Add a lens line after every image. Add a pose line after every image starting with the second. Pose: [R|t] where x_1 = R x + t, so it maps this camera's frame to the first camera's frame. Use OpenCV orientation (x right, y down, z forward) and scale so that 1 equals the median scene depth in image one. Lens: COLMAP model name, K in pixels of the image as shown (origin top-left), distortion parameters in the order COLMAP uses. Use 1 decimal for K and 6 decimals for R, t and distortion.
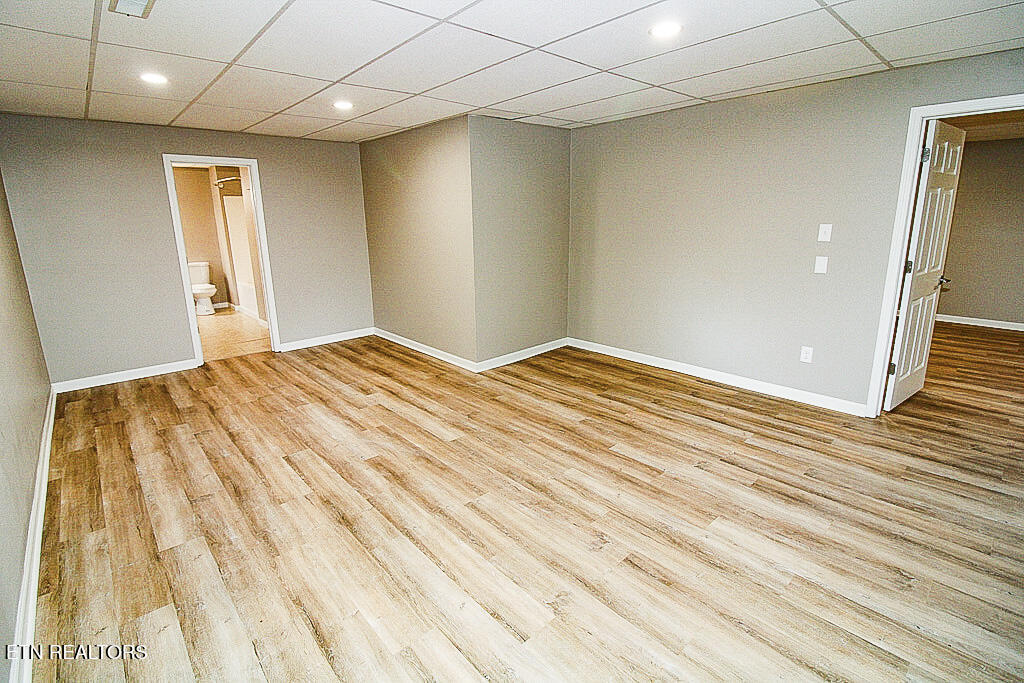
lens RADIAL K [[473.8, 0, 504.7], [0, 473.8, 341.8], [0, 0, 1]] dist [-0.004231, -0.009104]
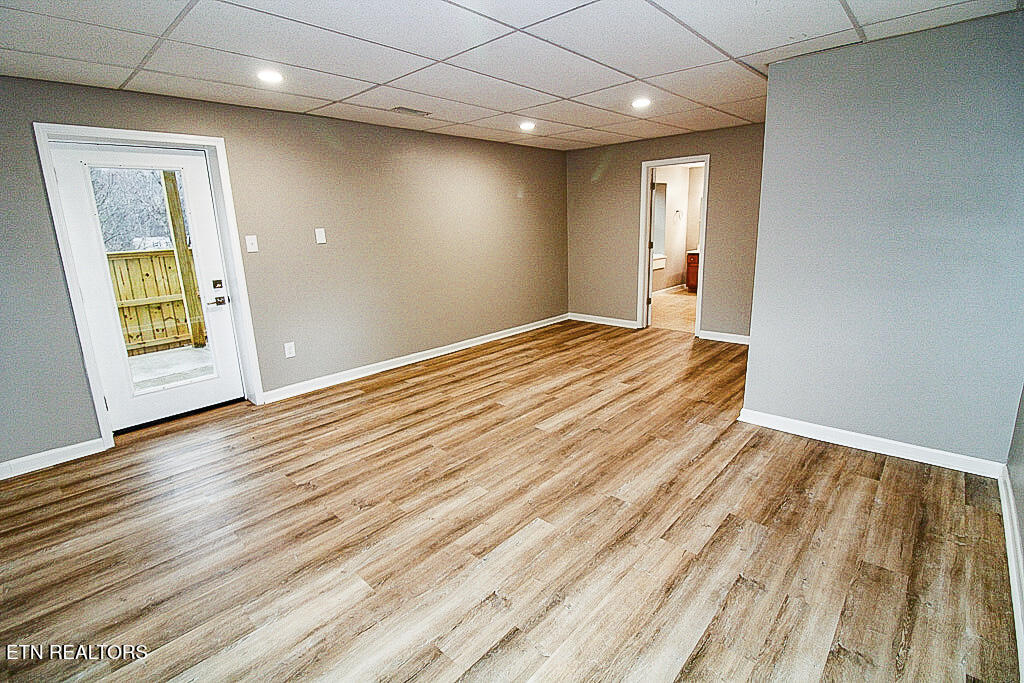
lens RADIAL K [[473.8, 0, 505.4], [0, 473.8, 332.1], [0, 0, 1]] dist [-0.004231, -0.009104]
pose [[0.082303, 0.240713, -0.967101, 0.774540], [-0.224444, 0.949941, 0.217341, -0.187828], [0.971005, 0.199173, 0.132210, 0.689909]]
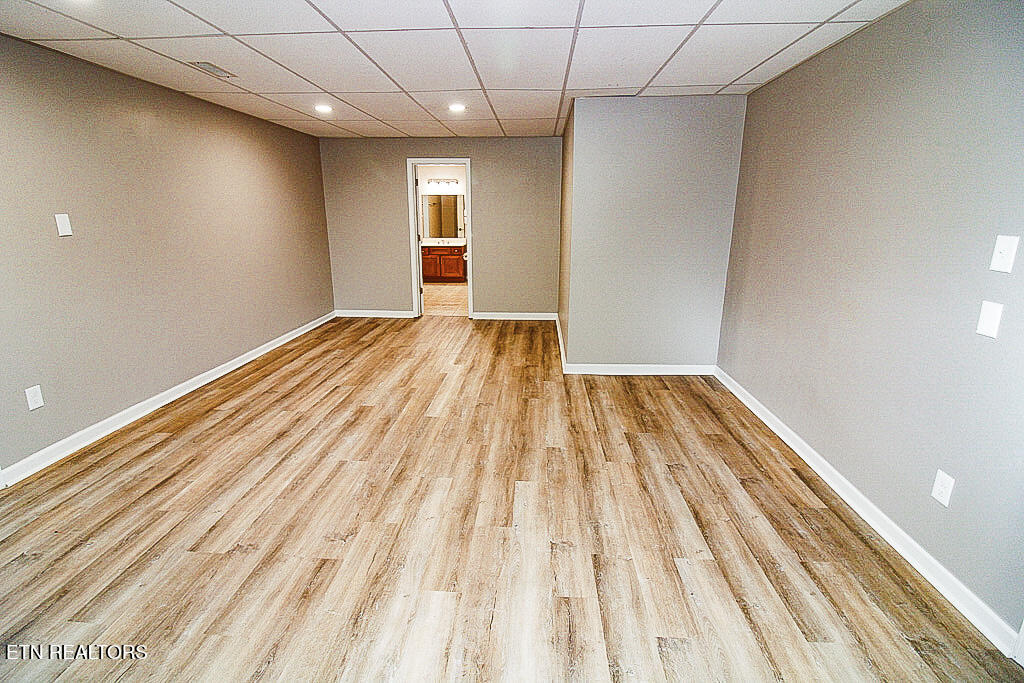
lens RADIAL K [[473.8, 0, 506.3], [0, 473.8, 336.1], [0, 0, 1]] dist [-0.004231, -0.009104]
pose [[0.697859, 0.200996, -0.687454, 0.649751], [-0.196247, 0.976744, 0.086360, -0.087496], [0.688825, 0.074643, 0.721075, 0.308946]]
